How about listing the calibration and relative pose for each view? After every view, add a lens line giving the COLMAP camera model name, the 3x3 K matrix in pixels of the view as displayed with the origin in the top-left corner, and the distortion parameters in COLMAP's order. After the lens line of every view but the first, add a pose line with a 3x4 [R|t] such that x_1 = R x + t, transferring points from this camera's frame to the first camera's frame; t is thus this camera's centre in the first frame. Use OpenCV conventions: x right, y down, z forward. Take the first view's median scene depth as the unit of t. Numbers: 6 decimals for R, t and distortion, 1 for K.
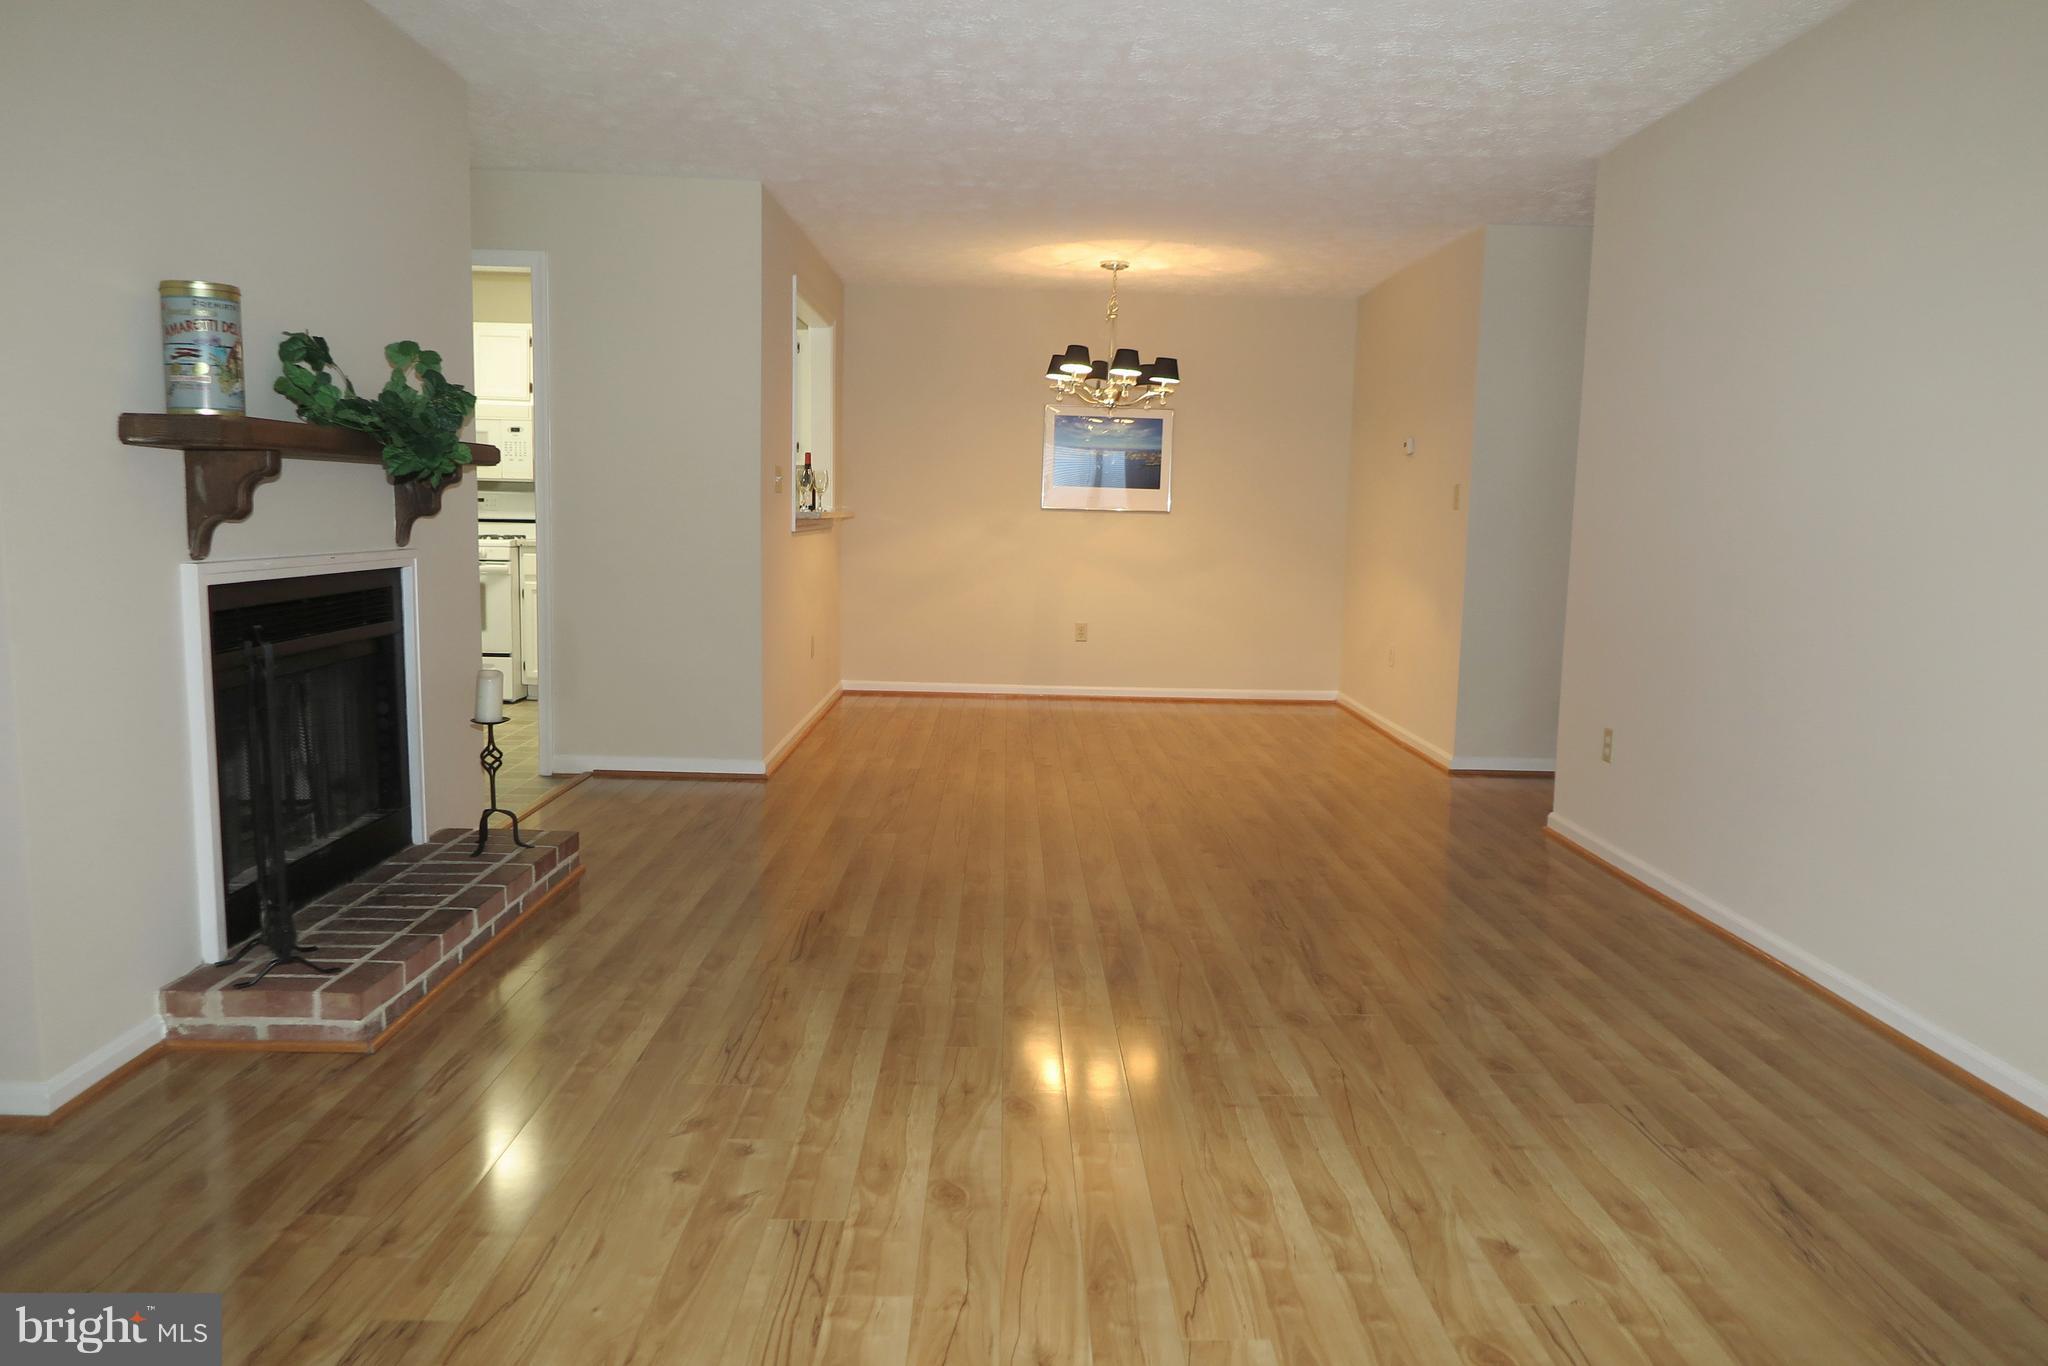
lens RADIAL K [[1408.0, 0, 1030.2], [0, 1408.0, 724.4], [0, 0, 1]] dist [-0.013085, 0.011593]
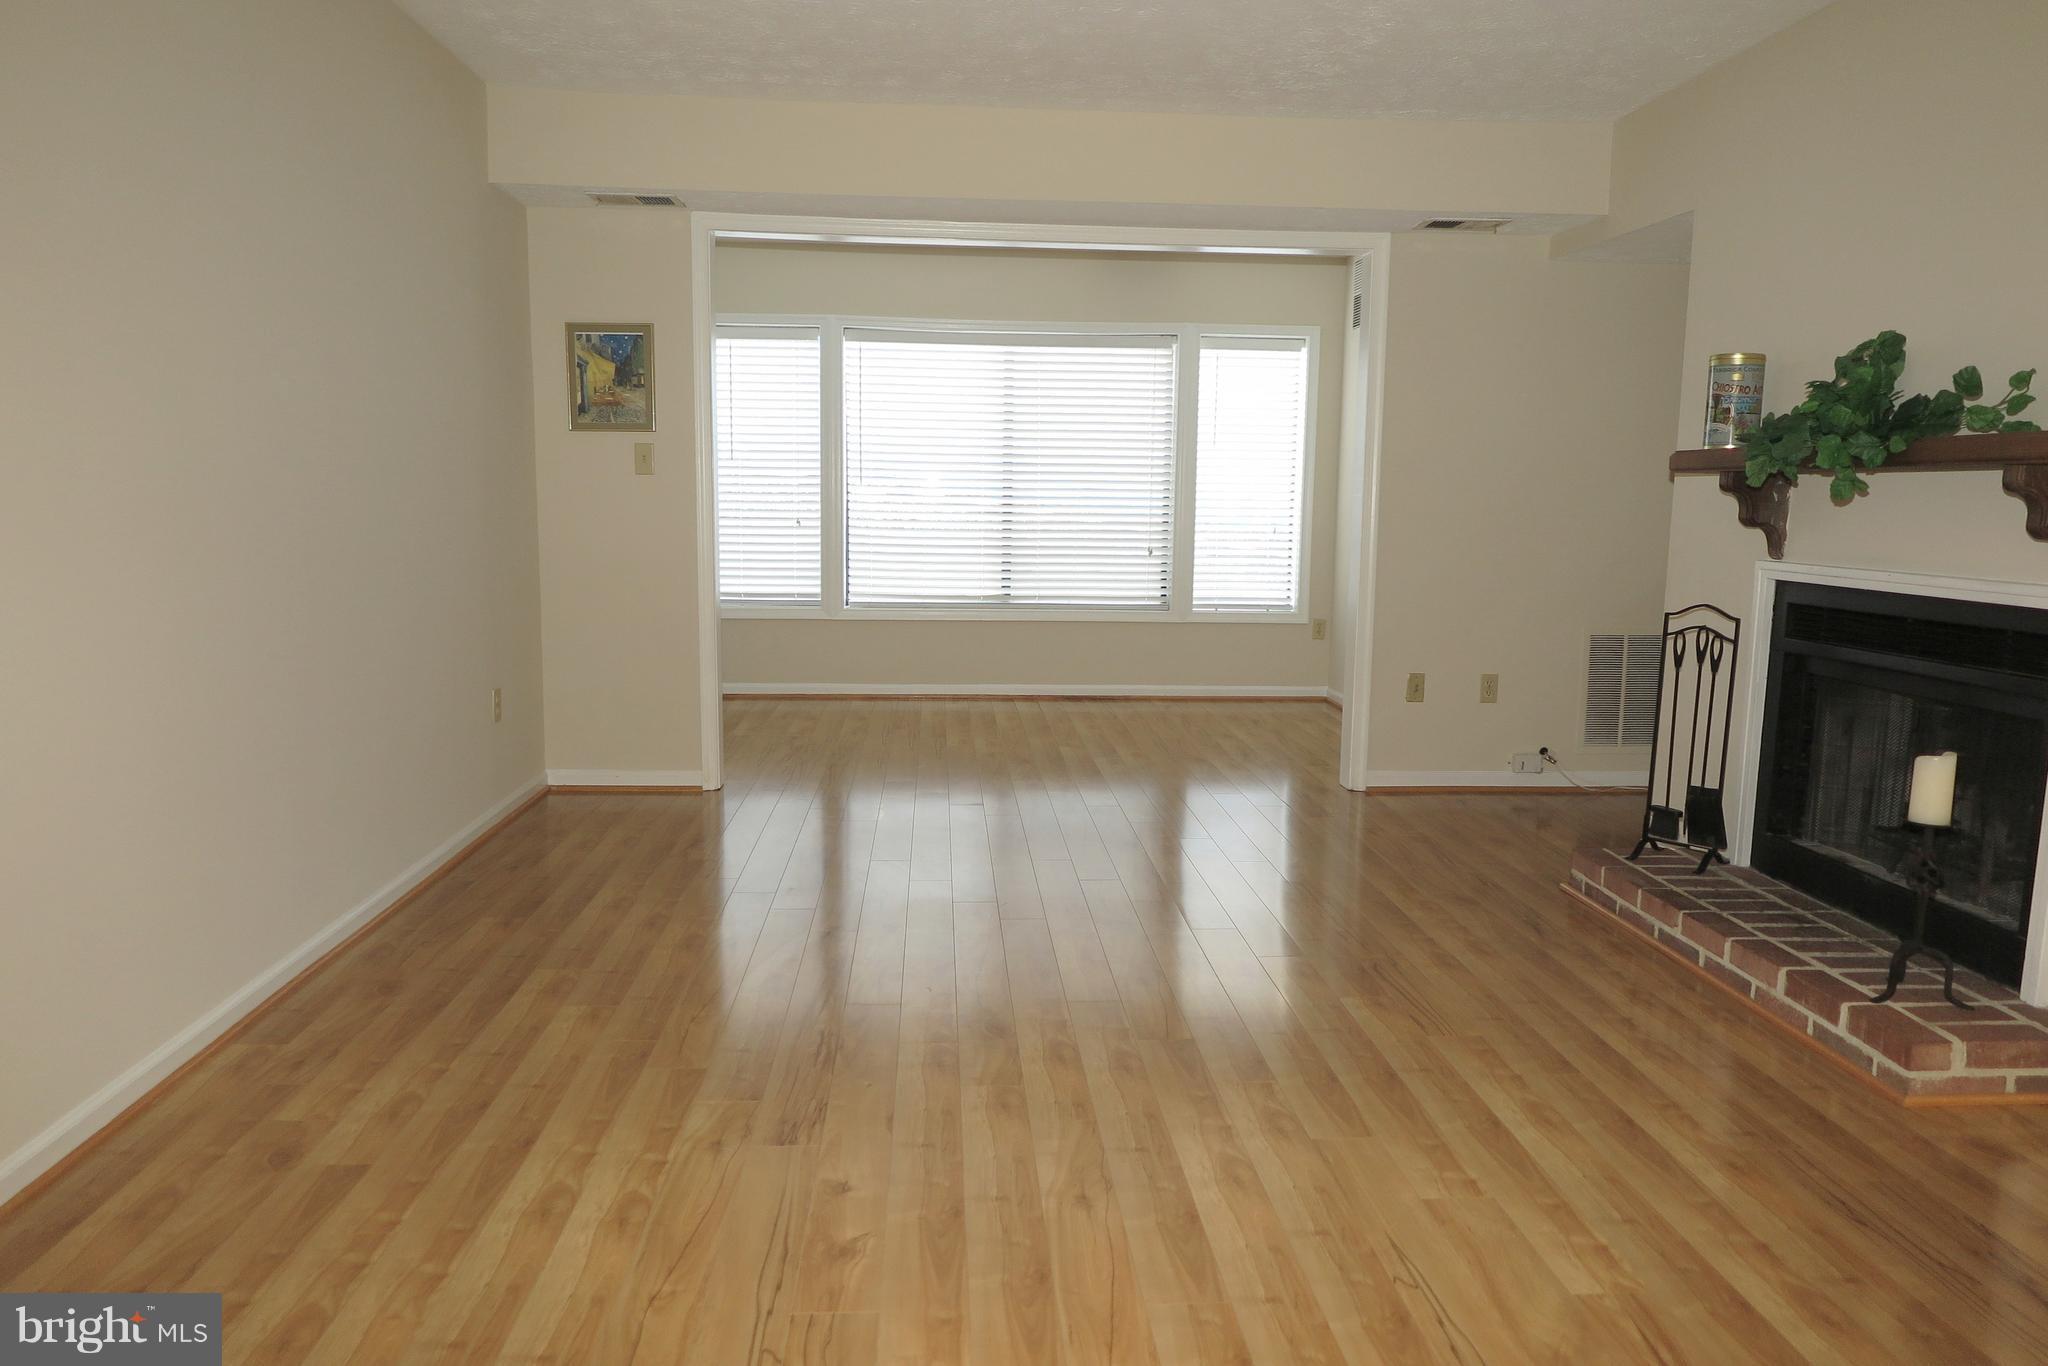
lens RADIAL K [[1408.0, 0, 1031.4], [0, 1408.0, 687.0], [0, 0, 1]] dist [-0.013085, 0.011593]
pose [[-0.997986, -0.029509, -0.056156, 0.120935], [-0.044431, 0.956983, 0.286722, -0.265228], [0.045280, 0.288639, -0.956367, 1.722964]]
